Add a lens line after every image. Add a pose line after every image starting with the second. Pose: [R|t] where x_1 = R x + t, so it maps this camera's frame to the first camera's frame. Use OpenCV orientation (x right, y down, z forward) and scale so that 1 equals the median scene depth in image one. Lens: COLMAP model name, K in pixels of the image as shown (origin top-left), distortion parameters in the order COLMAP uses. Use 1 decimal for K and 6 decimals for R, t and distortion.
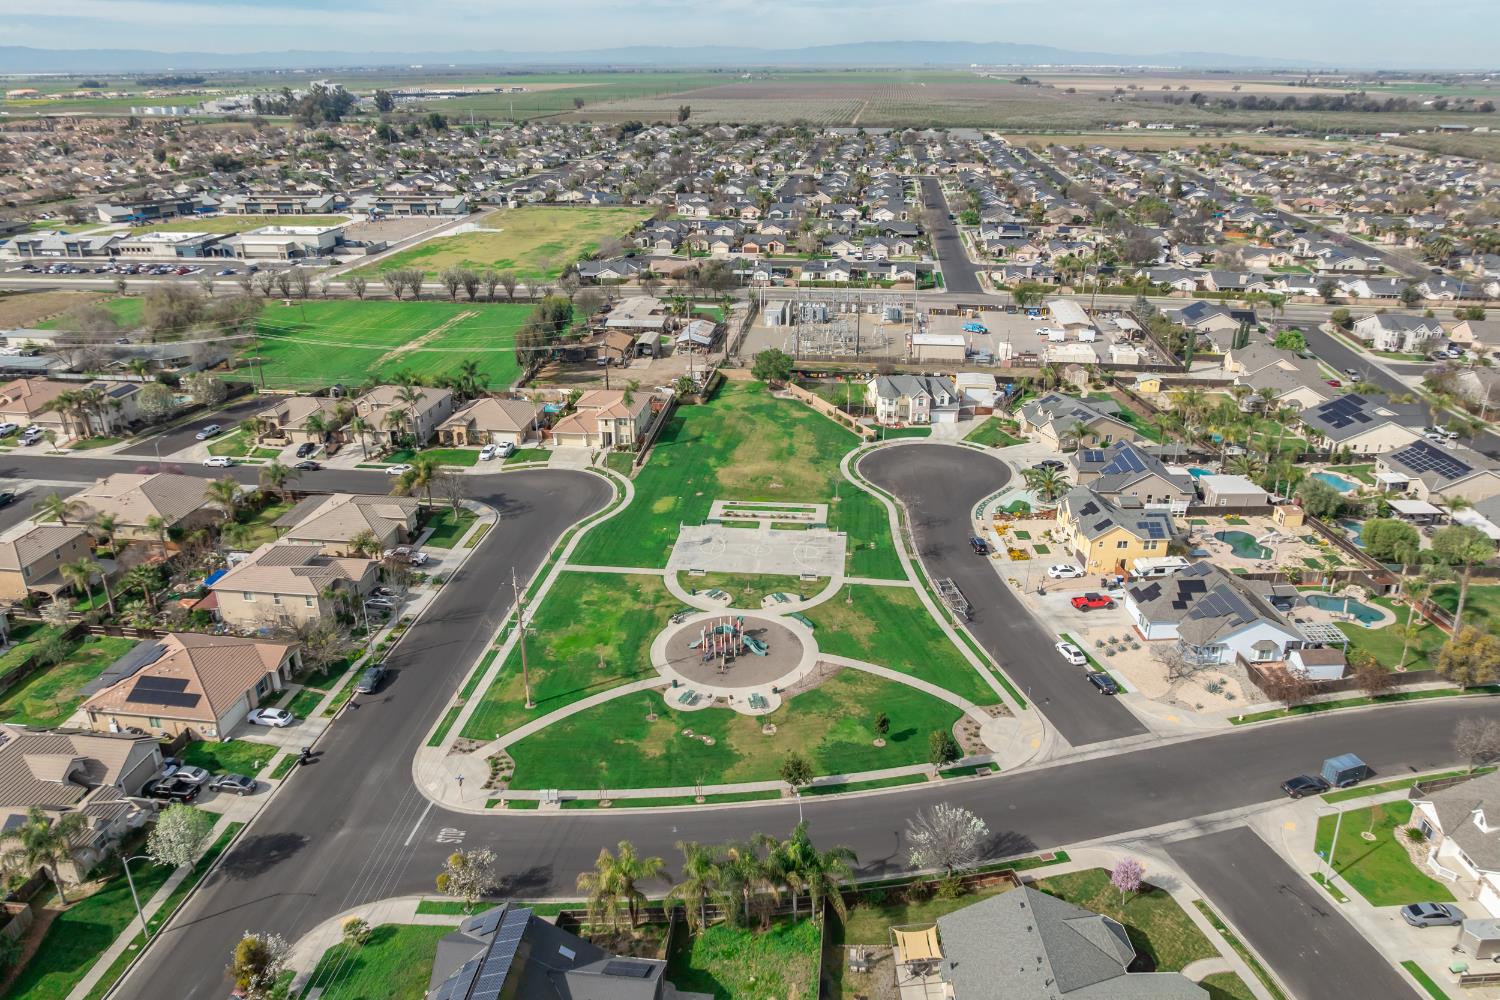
lens RADIAL K [[1048.8, 0, 749.4], [0, 1048.8, 500.2], [0, 0, 1]] dist [-0.034315, 0.003454]
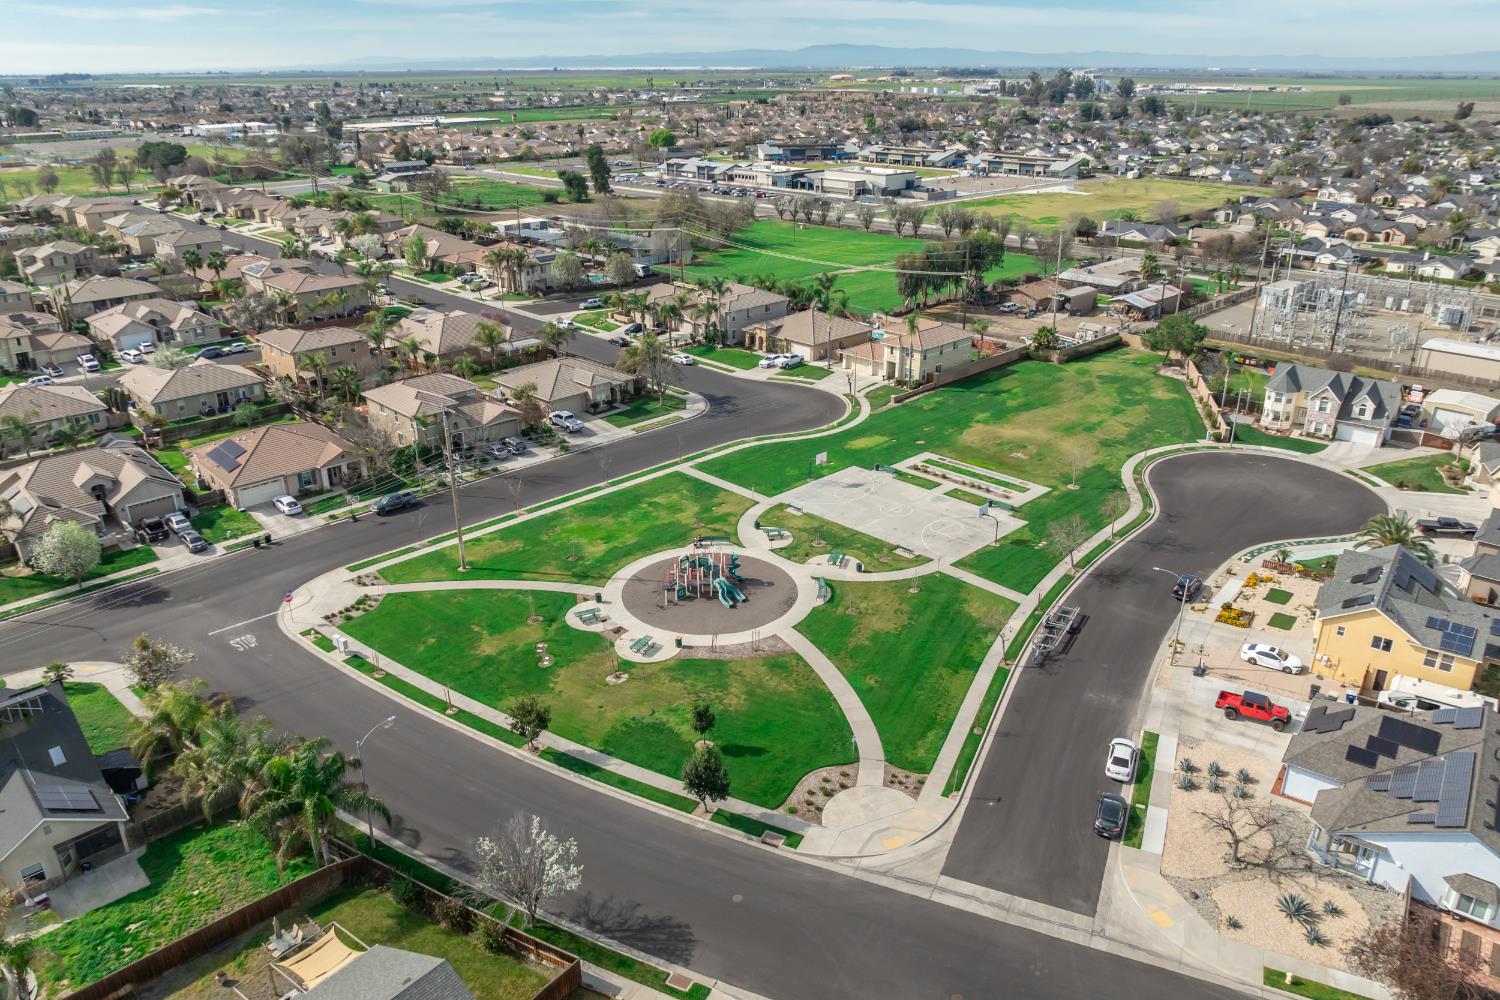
lens RADIAL K [[1048.8, 0, 749.4], [0, 1048.8, 500.2], [0, 0, 1]] dist [-0.034315, 0.003454]
pose [[0.777996, 0.244976, -0.578540, 0.365573], [-0.245086, 0.966232, 0.079558, 0.005753], [0.578494, 0.079896, 0.811764, 0.305171]]
